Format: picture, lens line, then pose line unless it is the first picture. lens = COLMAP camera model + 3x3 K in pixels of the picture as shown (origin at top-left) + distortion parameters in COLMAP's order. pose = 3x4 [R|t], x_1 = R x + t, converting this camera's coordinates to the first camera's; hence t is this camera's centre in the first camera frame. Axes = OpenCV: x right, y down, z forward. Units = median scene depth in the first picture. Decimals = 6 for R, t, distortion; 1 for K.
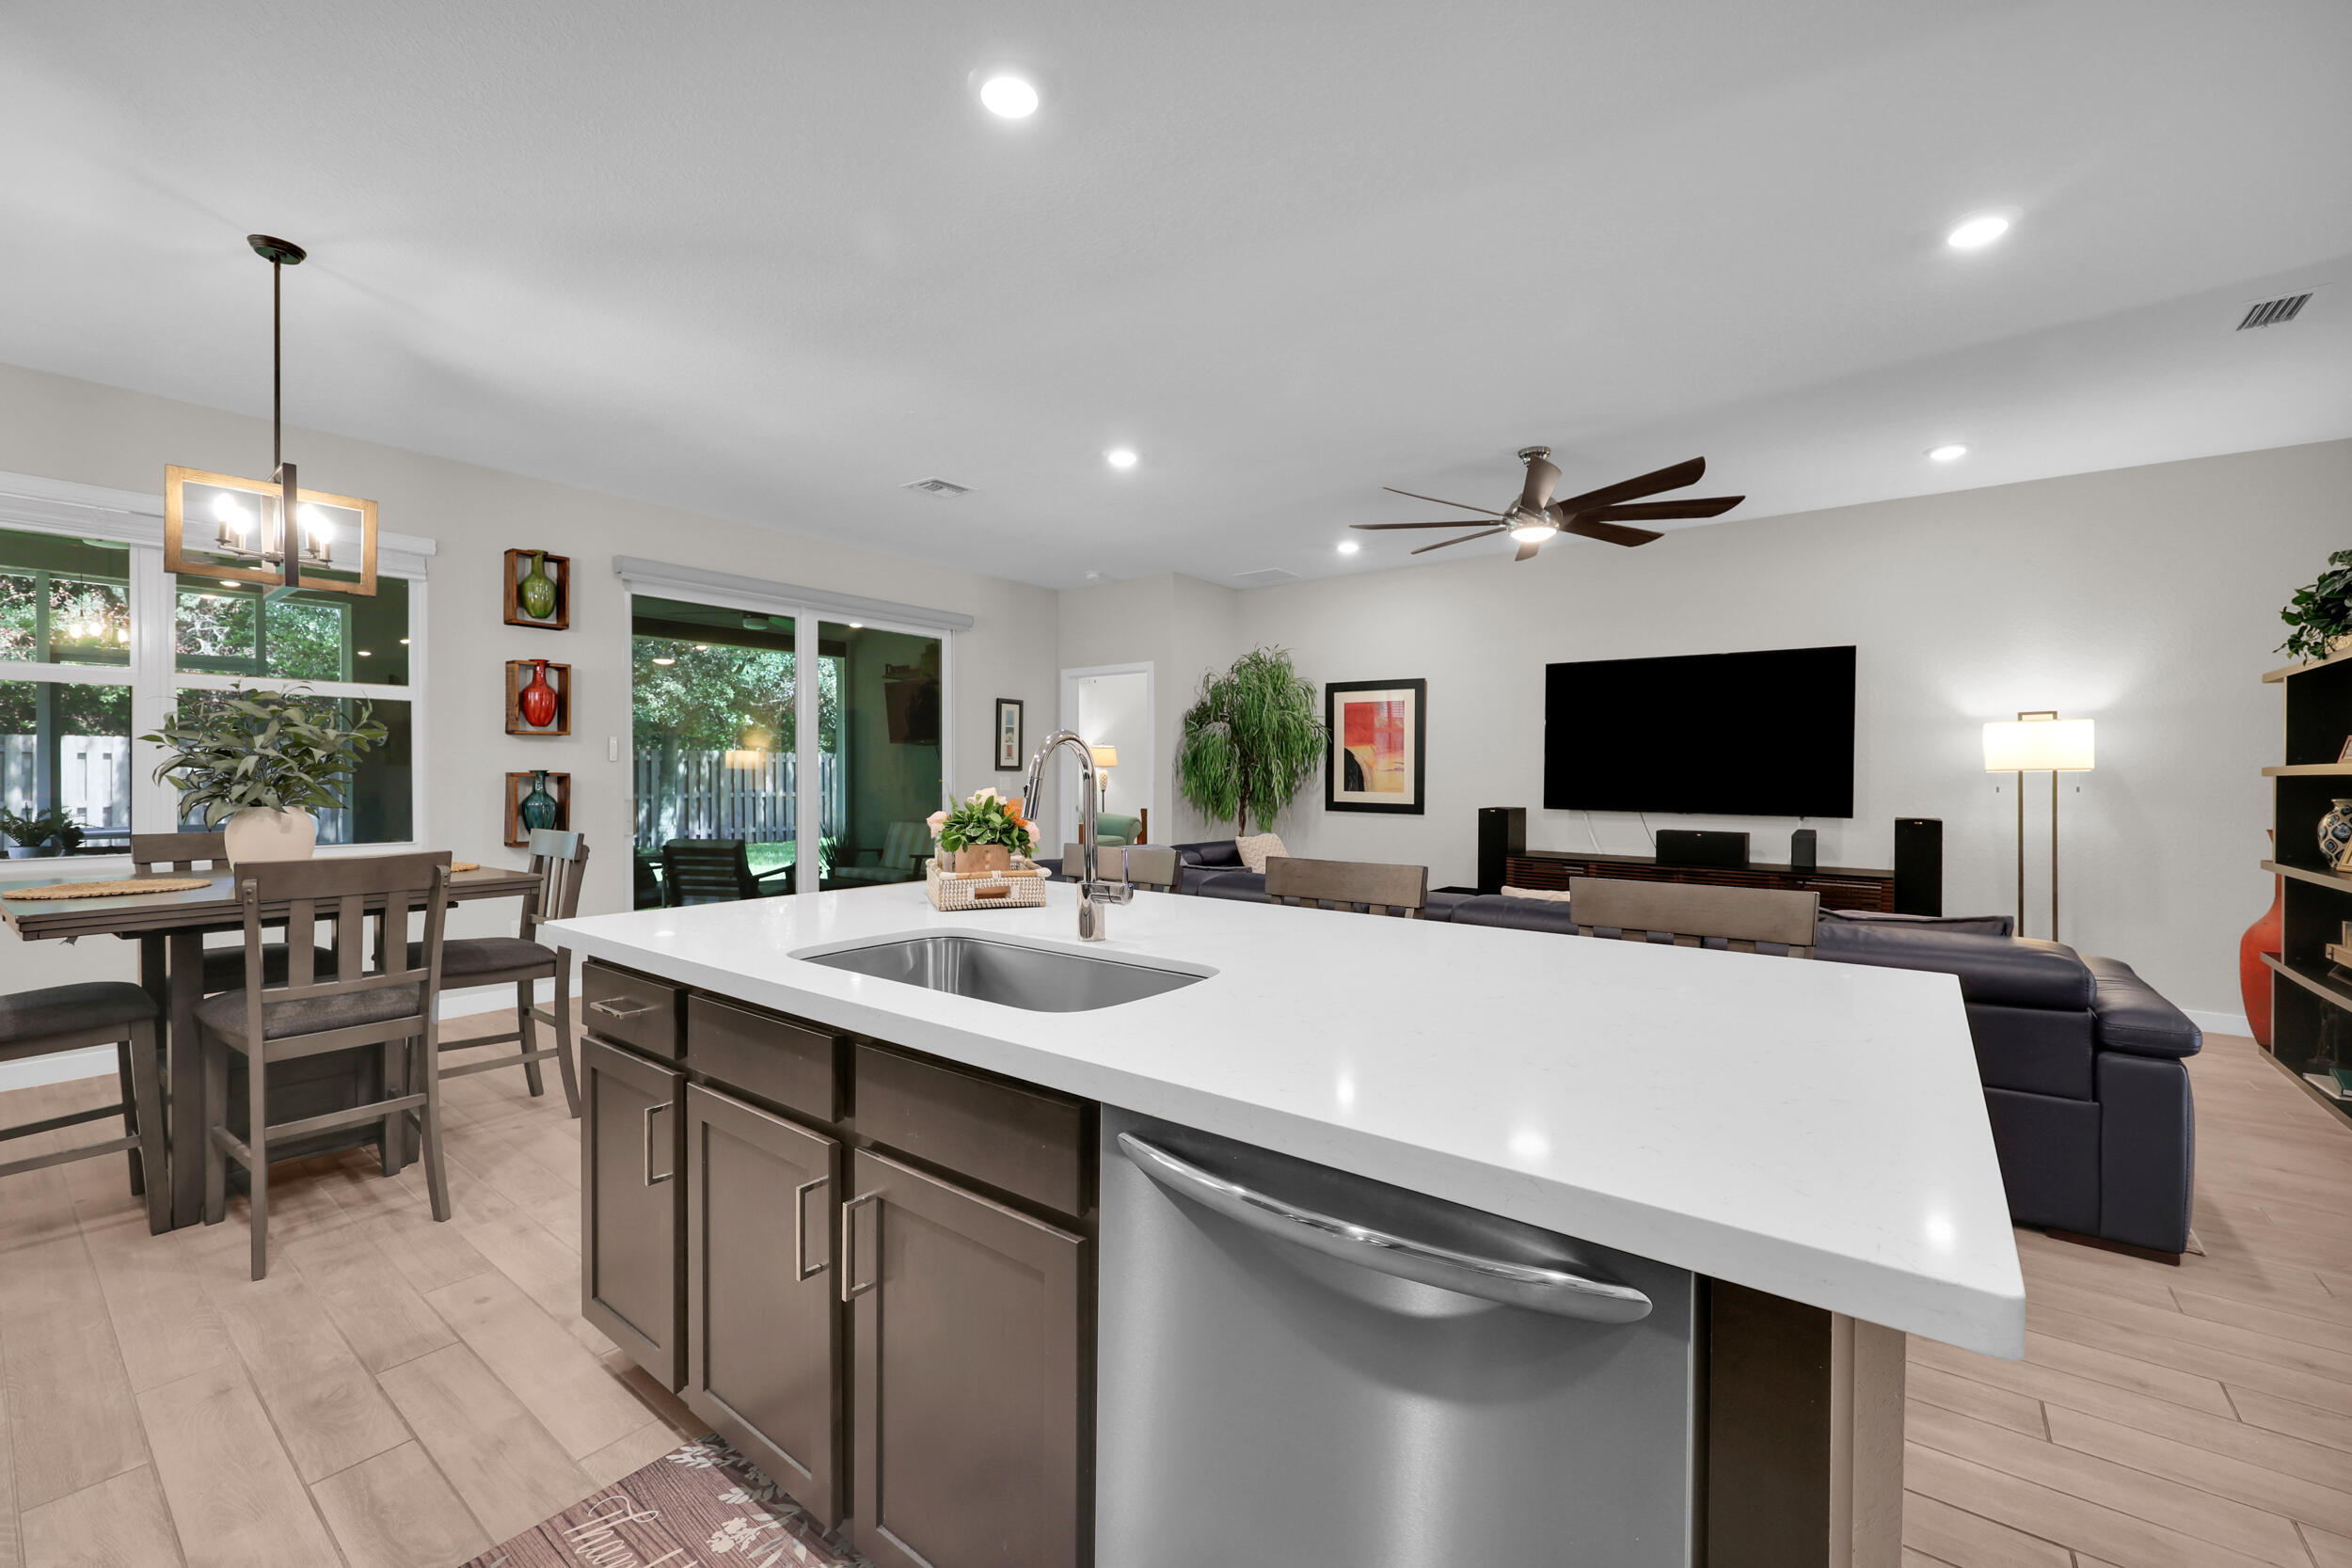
lens RADIAL K [[955.0, 0, 1179.3], [0, 955.0, 785.8], [0, 0, 1]] dist [0.001148, -0.000199]
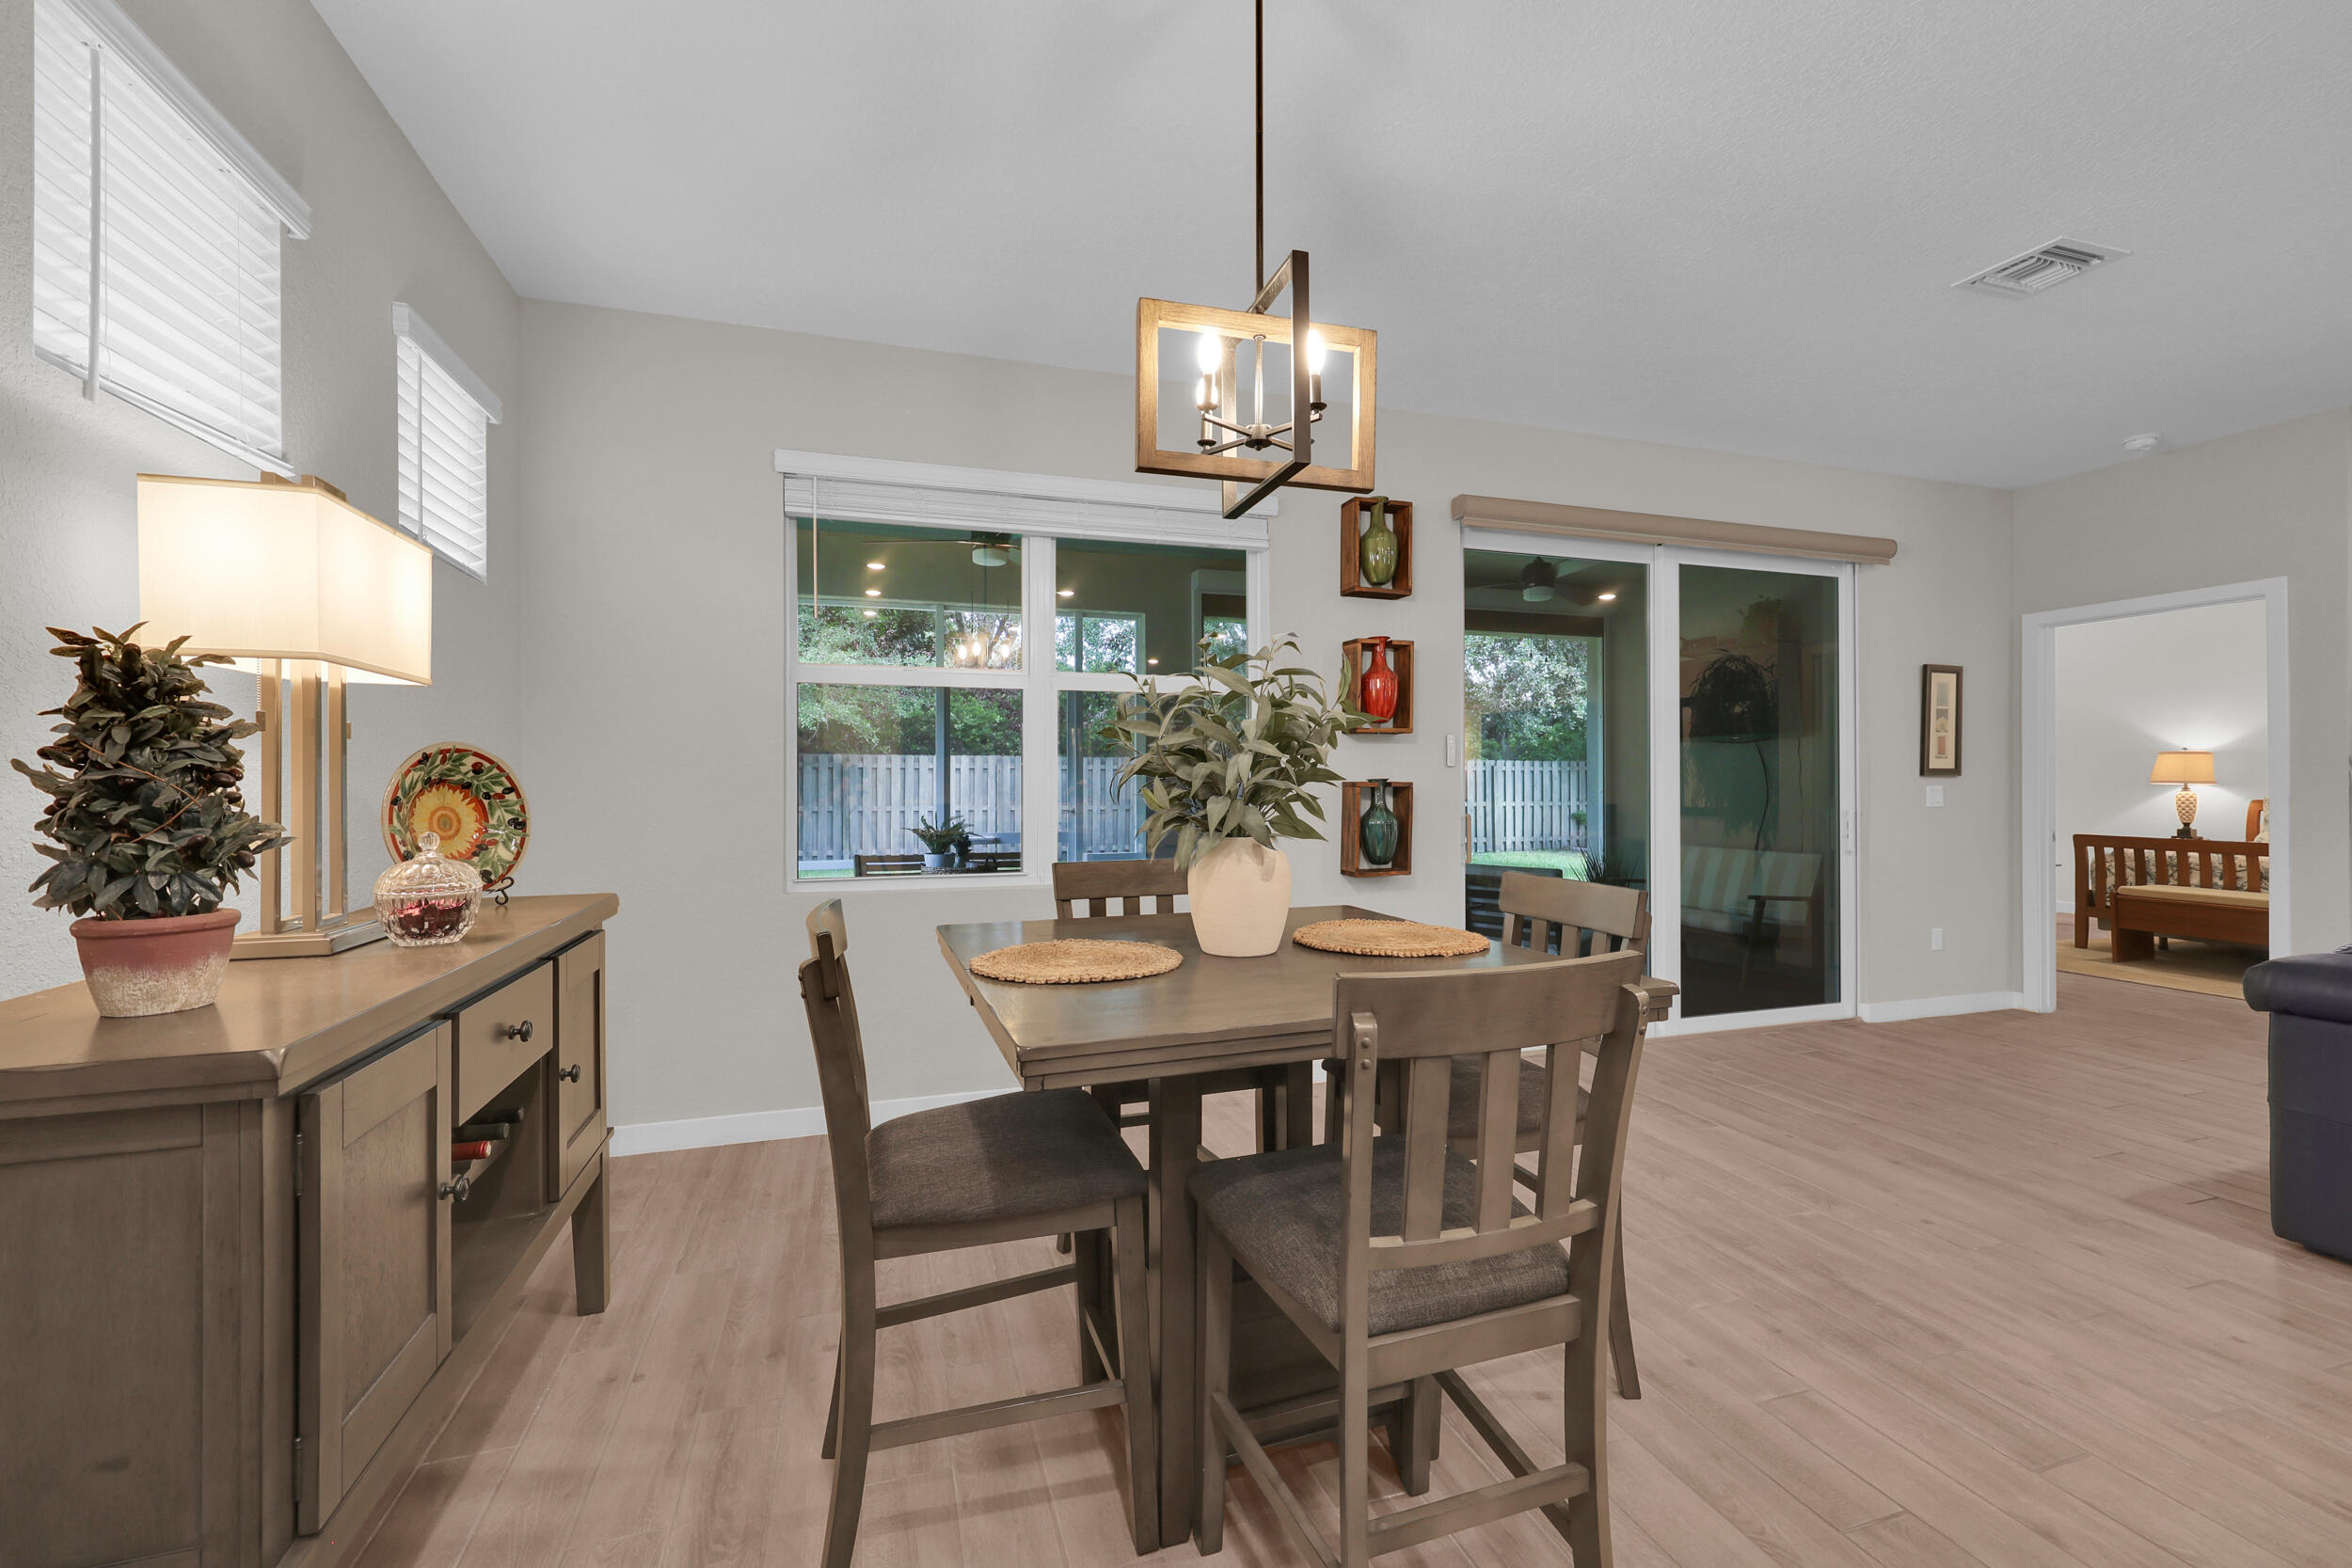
lens RADIAL K [[955.0, 0, 1170.4], [0, 955.0, 788.6], [0, 0, 1]] dist [0.001148, -0.000199]
pose [[0.819775, -0.000184, -0.572685, -0.327017], [-0.003100, 0.999984, -0.004759, -0.003526], [0.572677, 0.005677, 0.819762, 0.236982]]
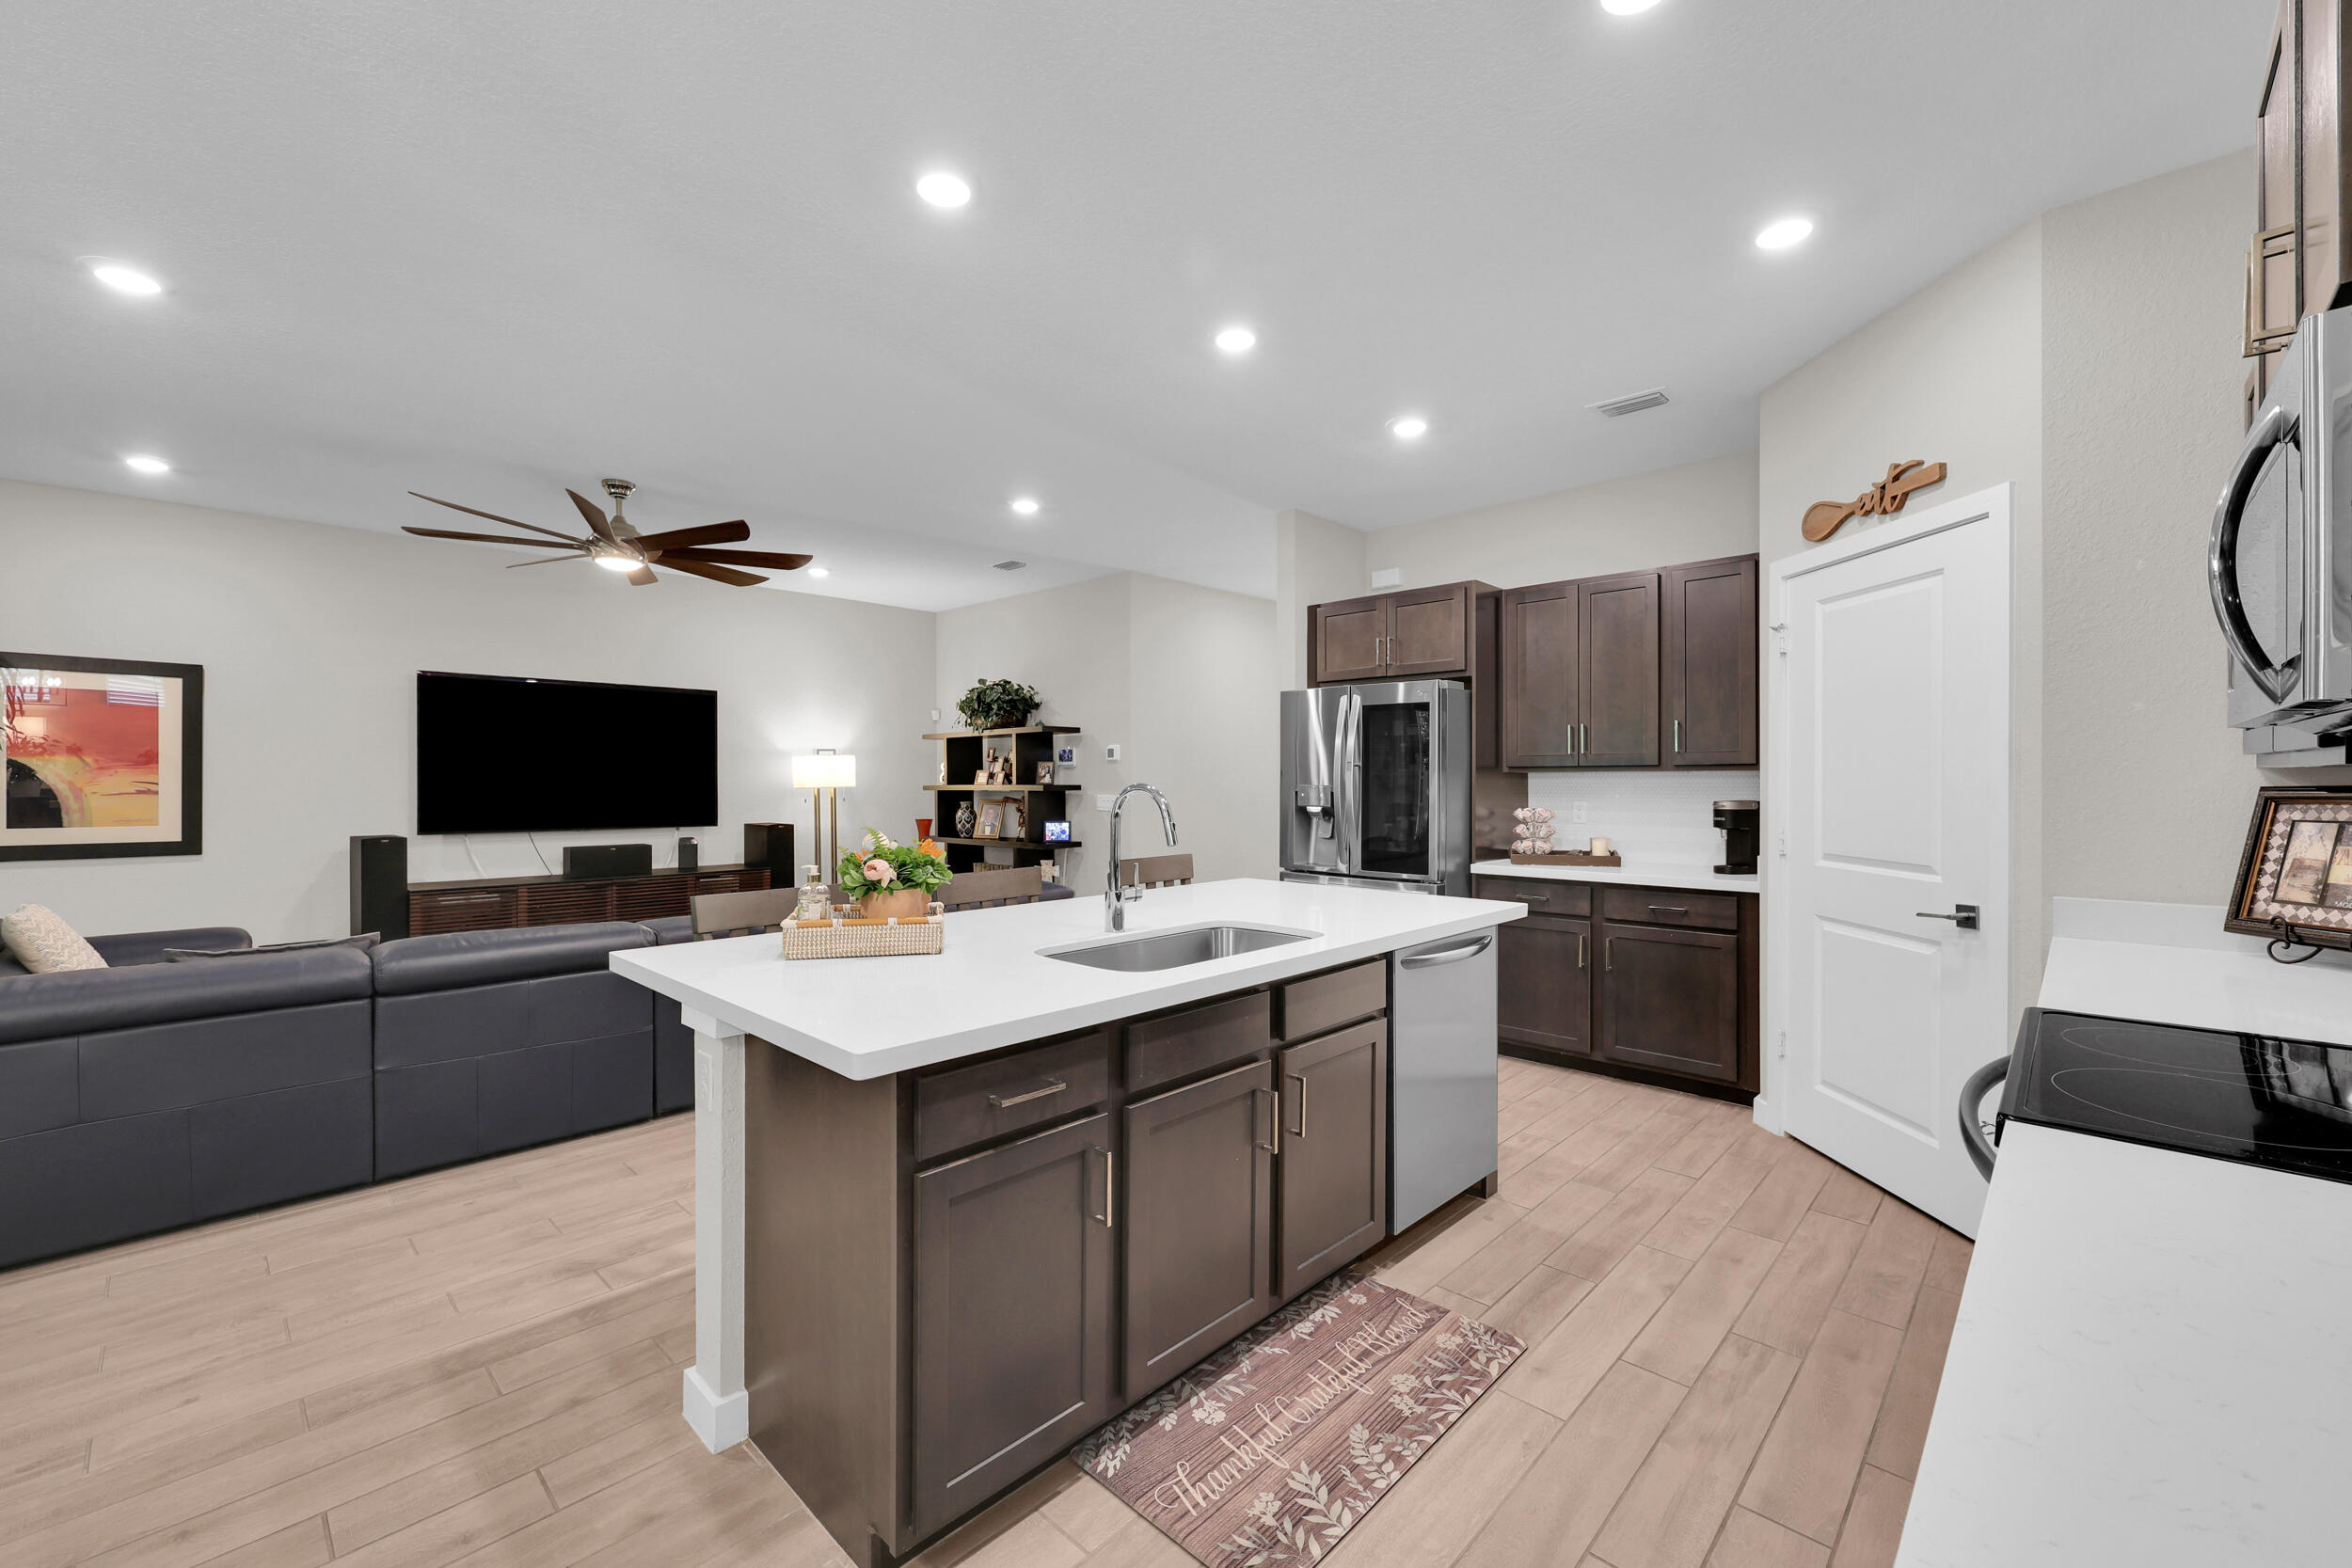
lens RADIAL K [[955.0, 0, 1175.2], [0, 955.0, 785.0], [0, 0, 1]] dist [0.001148, -0.000199]
pose [[0.109759, -0.009641, 0.993911, -0.484564], [0.016148, 0.999838, 0.007915, -0.020617], [-0.993827, 0.015181, 0.109897, 0.247654]]
